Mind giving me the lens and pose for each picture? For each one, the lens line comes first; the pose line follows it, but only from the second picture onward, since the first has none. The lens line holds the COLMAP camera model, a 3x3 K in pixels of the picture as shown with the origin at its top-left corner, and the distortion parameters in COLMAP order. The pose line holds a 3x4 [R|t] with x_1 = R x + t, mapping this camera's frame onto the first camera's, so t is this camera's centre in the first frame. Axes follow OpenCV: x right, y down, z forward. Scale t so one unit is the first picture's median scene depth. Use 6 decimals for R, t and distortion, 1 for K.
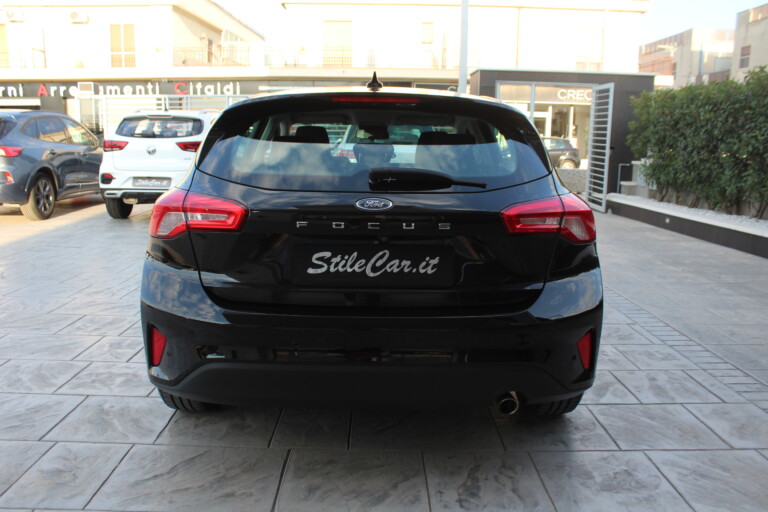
lens RADIAL K [[640.6, 0, 381.2], [0, 640.6, 251.2], [0, 0, 1]] dist [-0.170430, 0.153636]
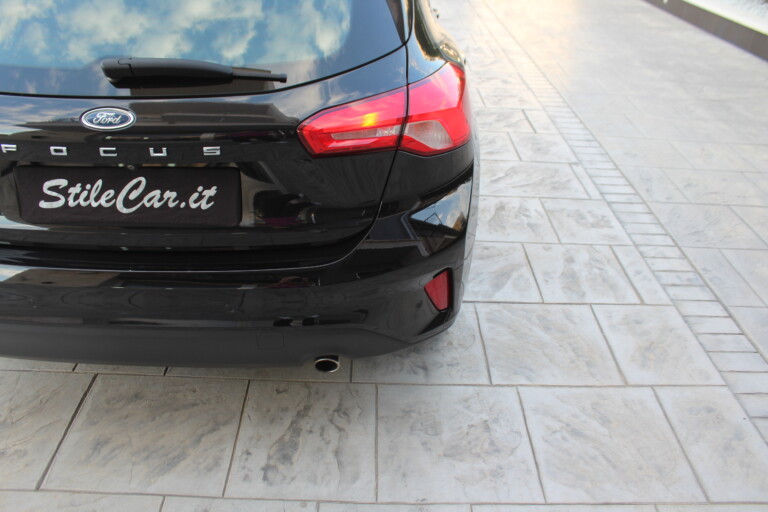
lens RADIAL K [[640.6, 0, 381.2], [0, 640.6, 251.2], [0, 0, 1]] dist [-0.170430, 0.153636]
pose [[0.999814, 0.016135, 0.010548, 0.212873], [-0.018931, 0.925056, 0.379359, -0.154117], [-0.003637, -0.379488, 0.925189, 0.263199]]
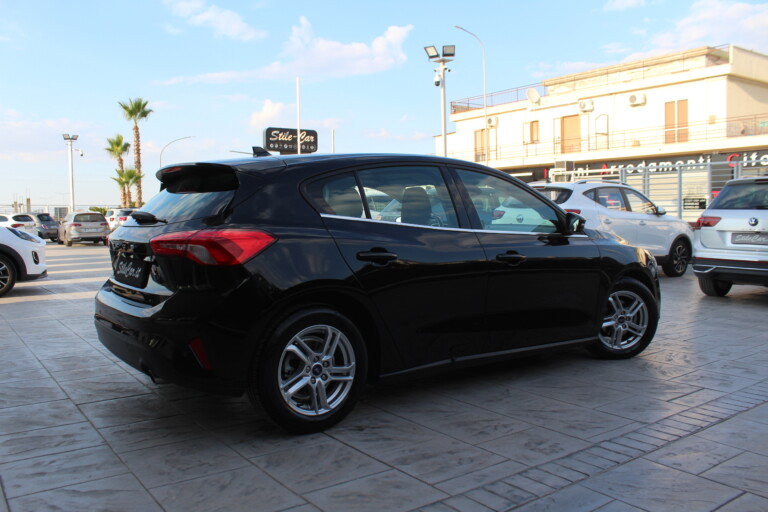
lens RADIAL K [[640.6, 0, 381.2], [0, 640.6, 251.2], [0, 0, 1]] dist [-0.170430, 0.153636]
pose [[0.600628, 0.026500, -0.799089, 1.327910], [-0.123498, 0.990531, -0.059977, -0.009709], [0.789933, 0.134710, 0.598213, 0.437593]]
